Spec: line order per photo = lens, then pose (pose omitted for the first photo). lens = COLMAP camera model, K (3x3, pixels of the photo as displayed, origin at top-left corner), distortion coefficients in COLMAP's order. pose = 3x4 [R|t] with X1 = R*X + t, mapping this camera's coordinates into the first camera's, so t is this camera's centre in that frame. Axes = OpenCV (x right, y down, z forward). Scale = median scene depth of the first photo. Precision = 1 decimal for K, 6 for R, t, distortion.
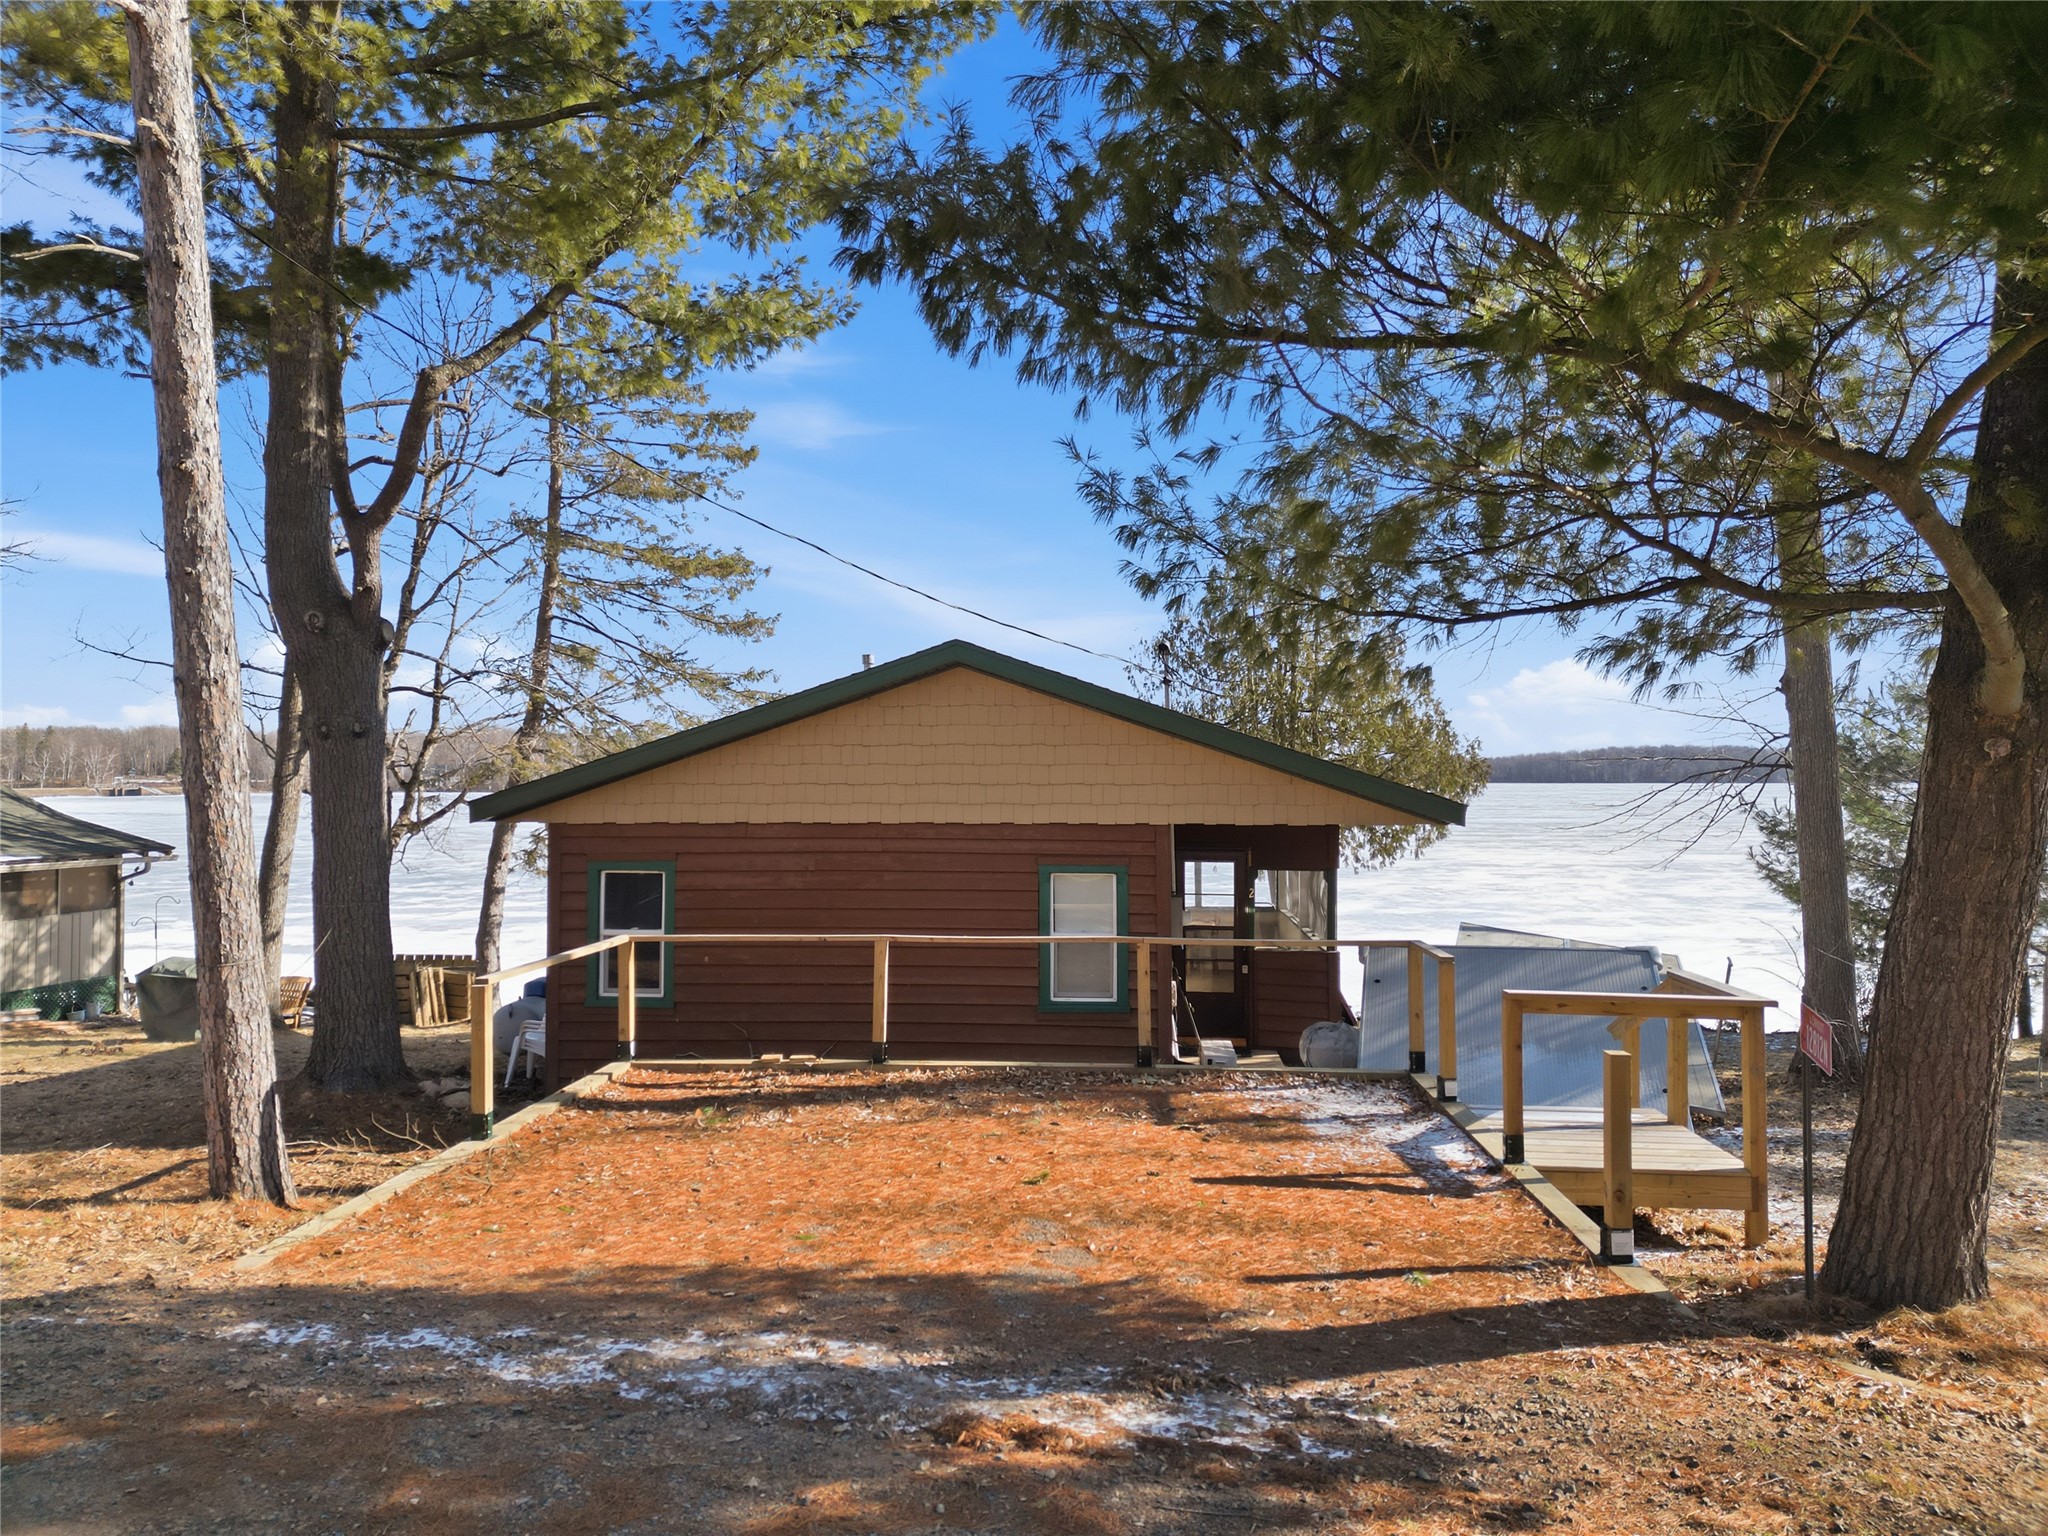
lens RADIAL K [[1420.3, 0, 1016.7], [0, 1420.3, 762.0], [0, 0, 1]] dist [0.085574, -0.074094]
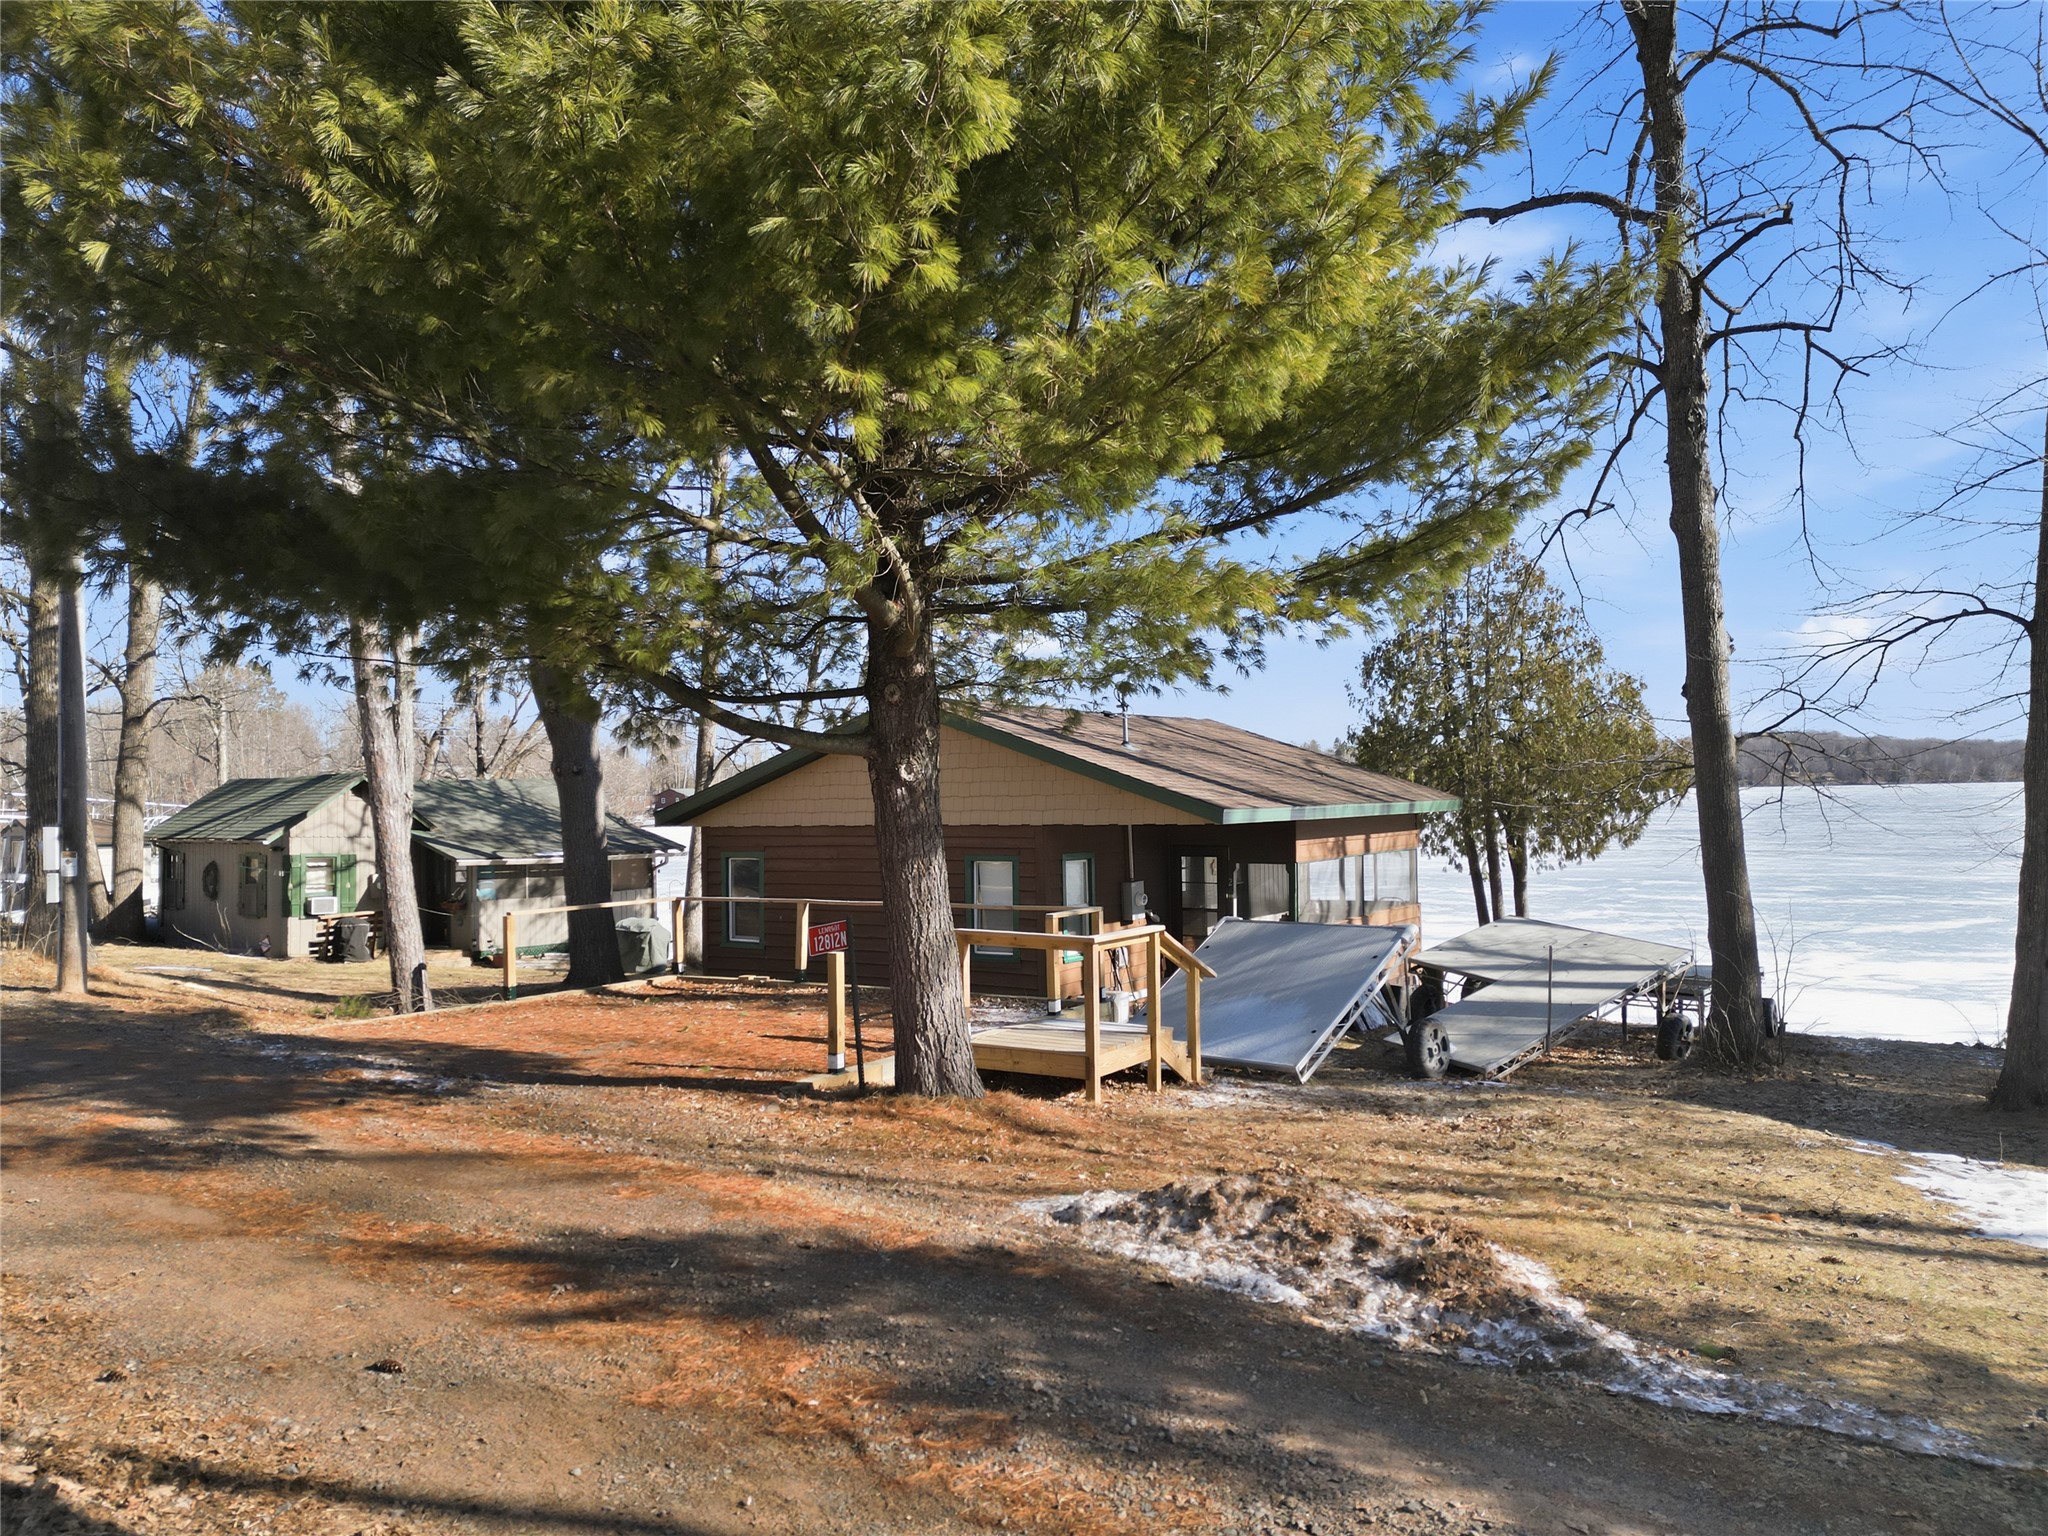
lens RADIAL K [[1420.3, 0, 1016.7], [0, 1420.3, 762.0], [0, 0, 1]] dist [0.085574, -0.074094]
pose [[0.887630, -0.026744, -0.459781, 0.574840], [0.024006, 0.999642, -0.011801, -0.000272], [0.459932, -0.000563, 0.887954, -0.169595]]
